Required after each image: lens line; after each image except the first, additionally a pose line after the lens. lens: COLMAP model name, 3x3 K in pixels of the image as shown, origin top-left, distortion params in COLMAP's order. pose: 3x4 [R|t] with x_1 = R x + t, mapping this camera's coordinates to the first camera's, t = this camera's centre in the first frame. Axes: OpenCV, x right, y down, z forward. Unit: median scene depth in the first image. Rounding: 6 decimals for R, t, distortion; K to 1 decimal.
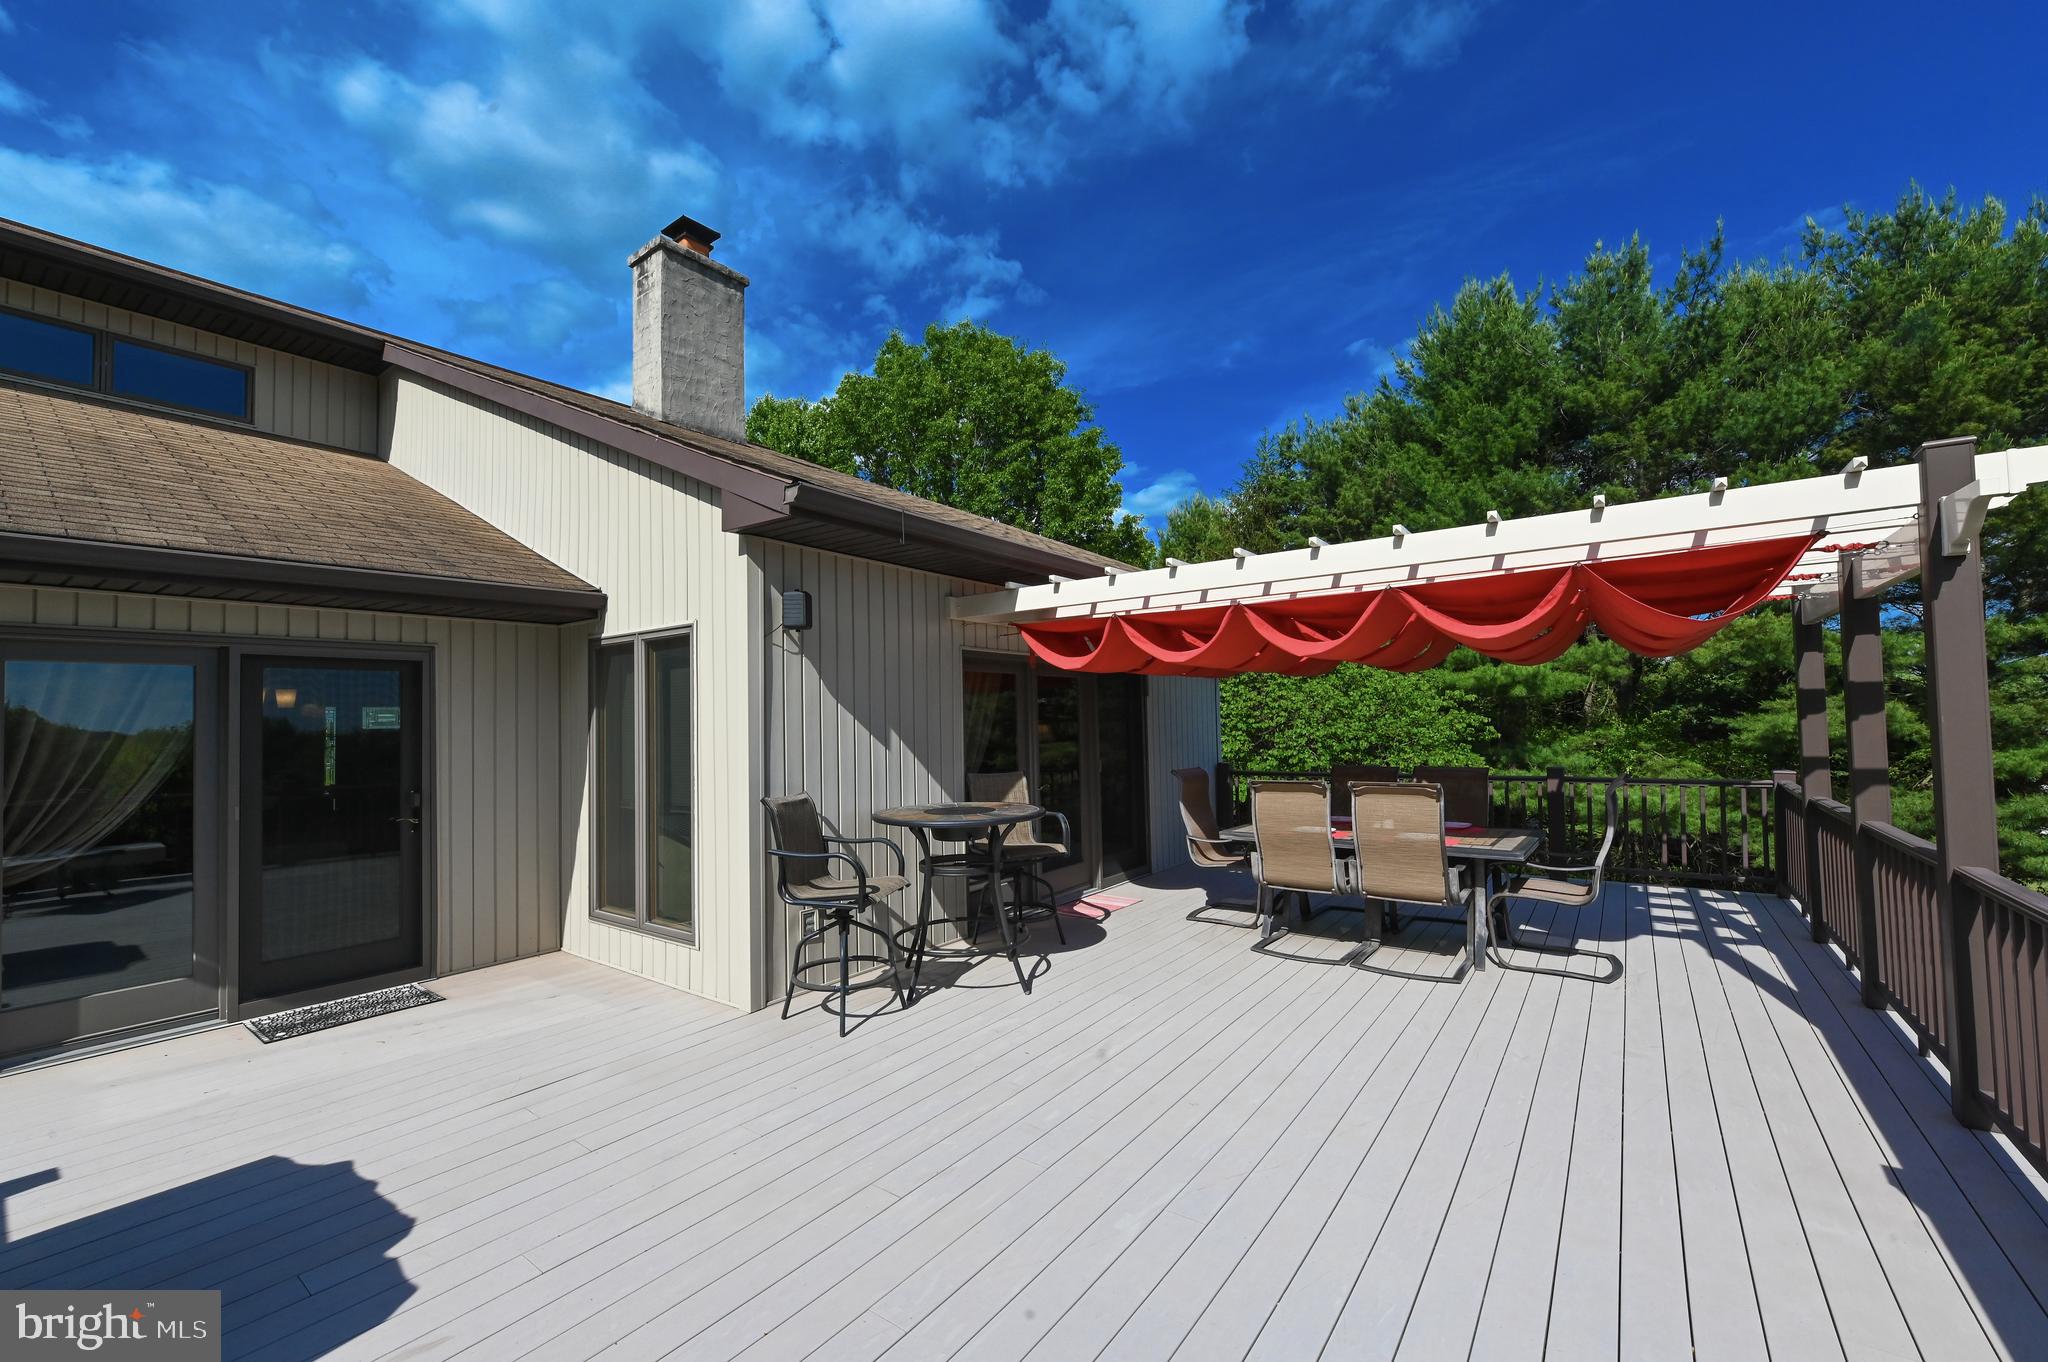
lens RADIAL K [[820.0, 0, 1029.4], [0, 820.0, 687.9], [0, 0, 1]] dist [-0.006645, -0.000624]
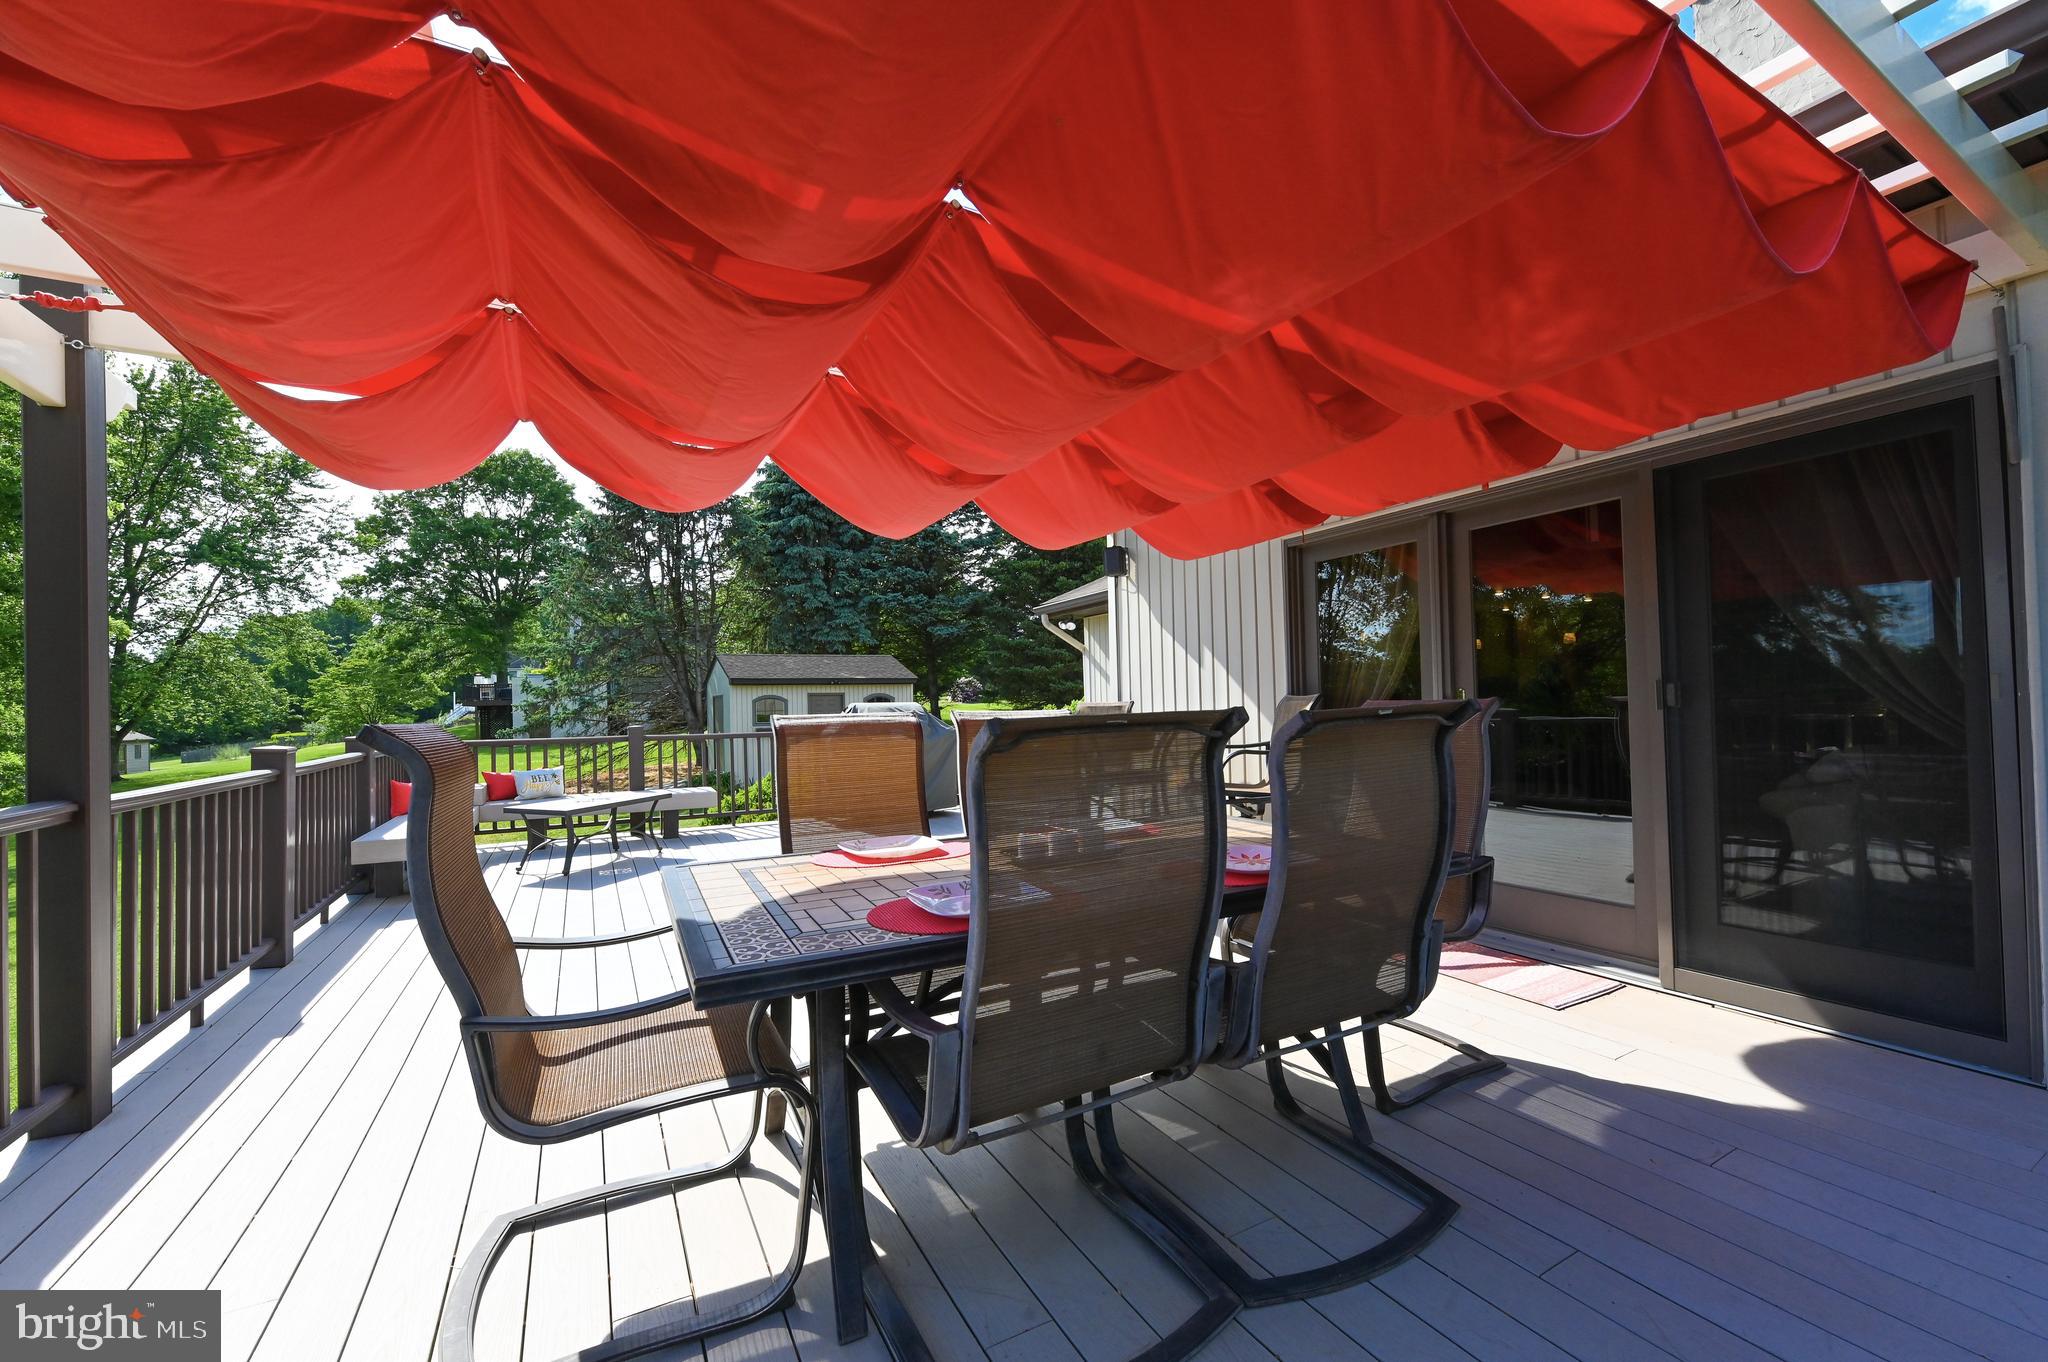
lens RADIAL K [[820.0, 0, 1037.0], [0, 820.0, 685.0], [0, 0, 1]] dist [-0.006645, -0.000624]
pose [[-0.420050, 0.005615, -0.907484, 0.844278], [0.075123, 0.996764, -0.028606, 0.112883], [0.904386, -0.080189, -0.419112, 1.257711]]
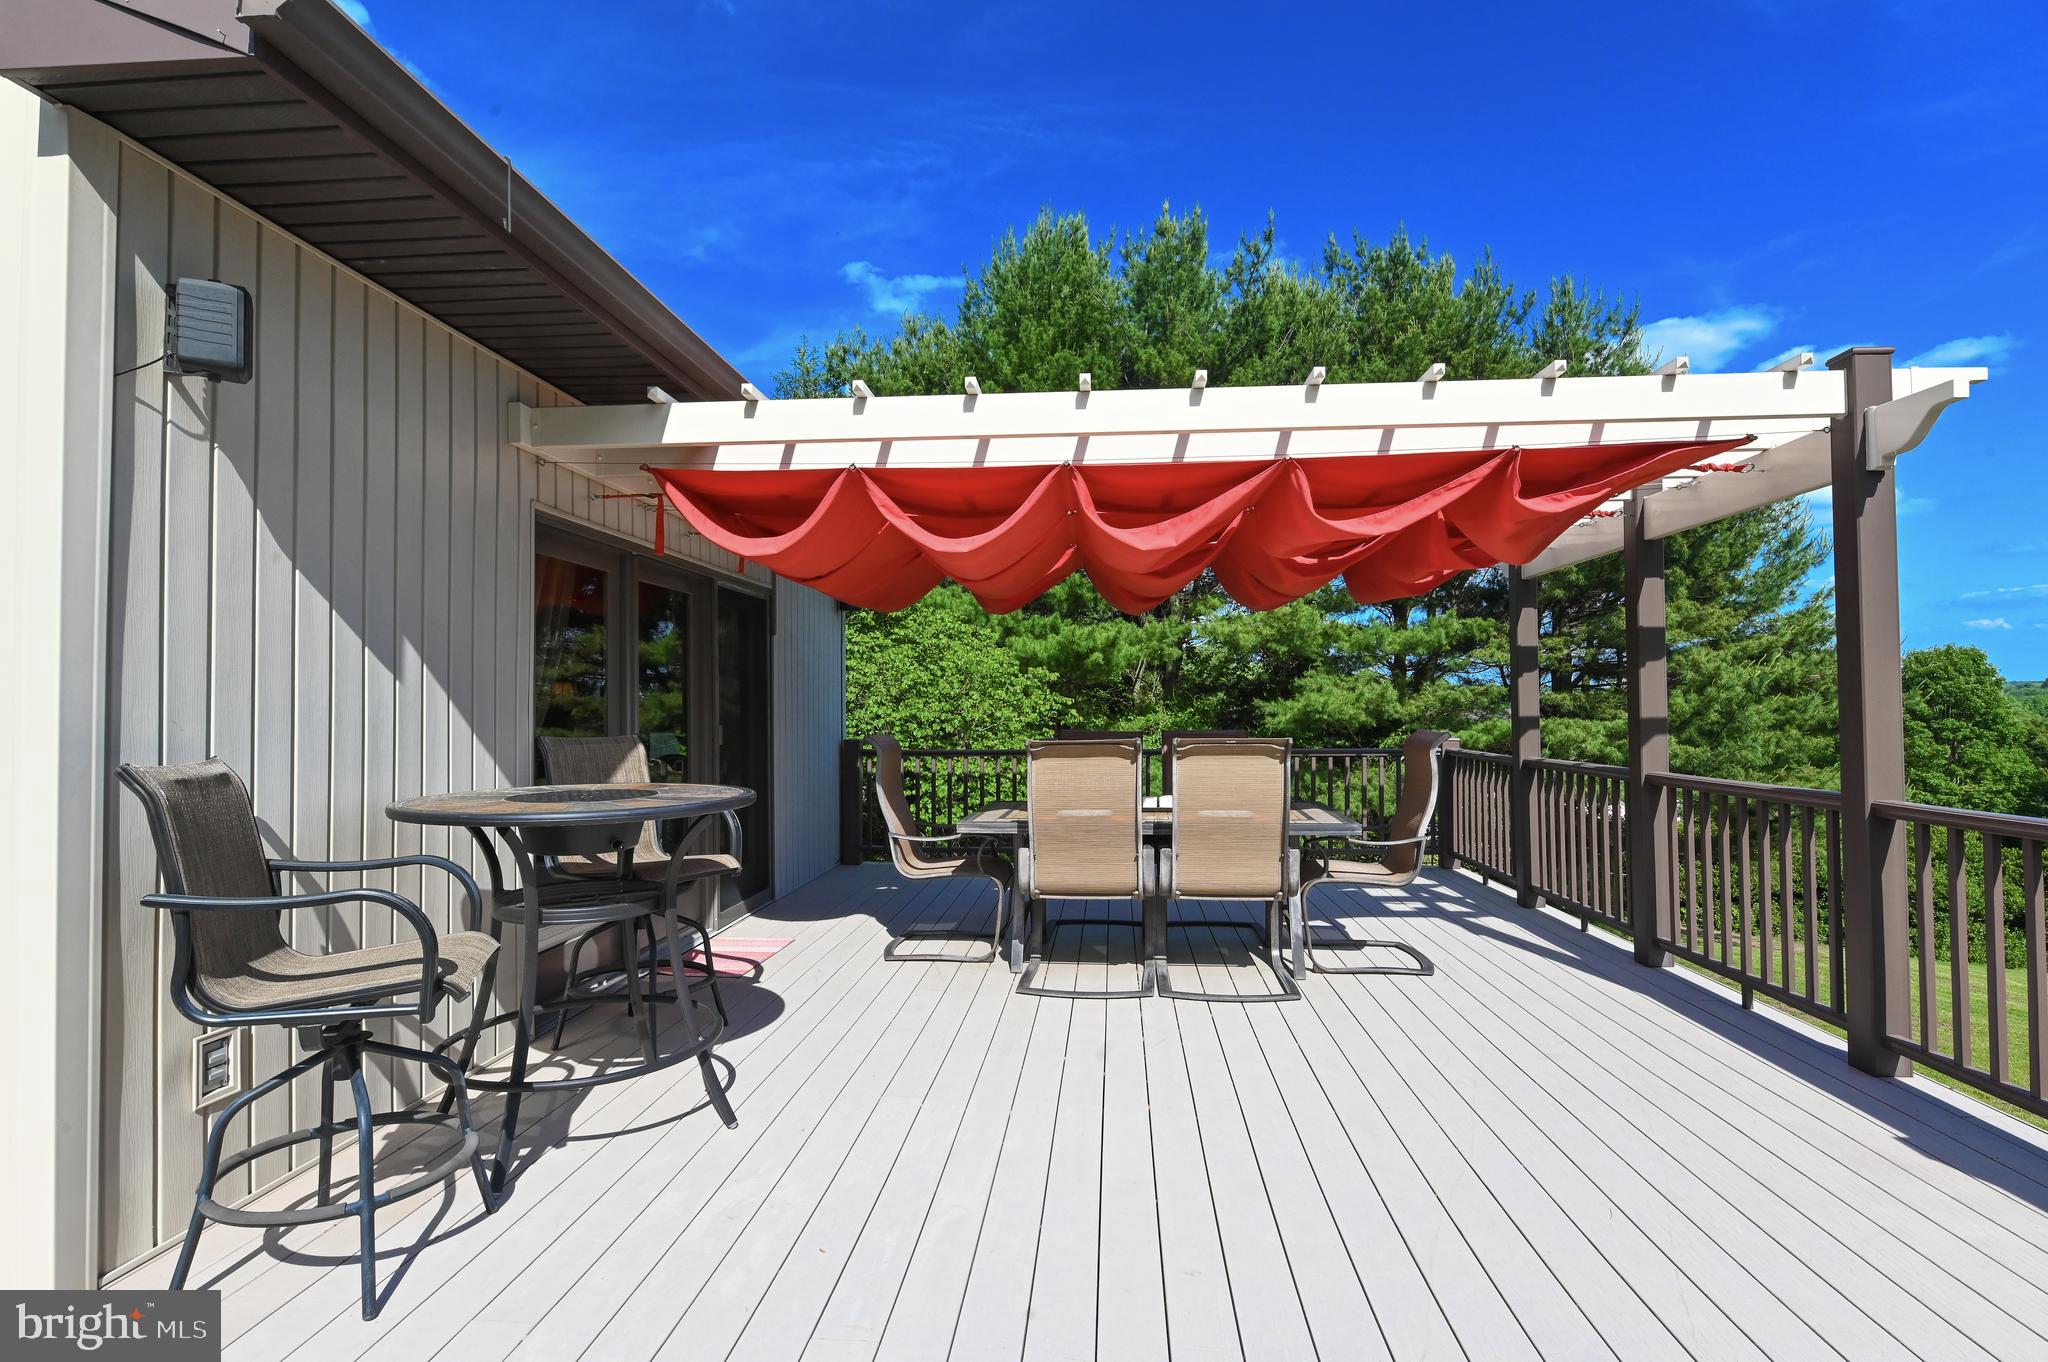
lens RADIAL K [[1006.9, 0, 1026.1], [0, 1006.9, 686.3], [0, 0, 1]] dist [-0.005587, -0.002862]
pose [[0.851763, 0.026118, 0.523276, -0.169763], [-0.032602, 0.999463, 0.003183, 0.065609], [-0.522912, -0.019771, 0.852158, 0.299192]]
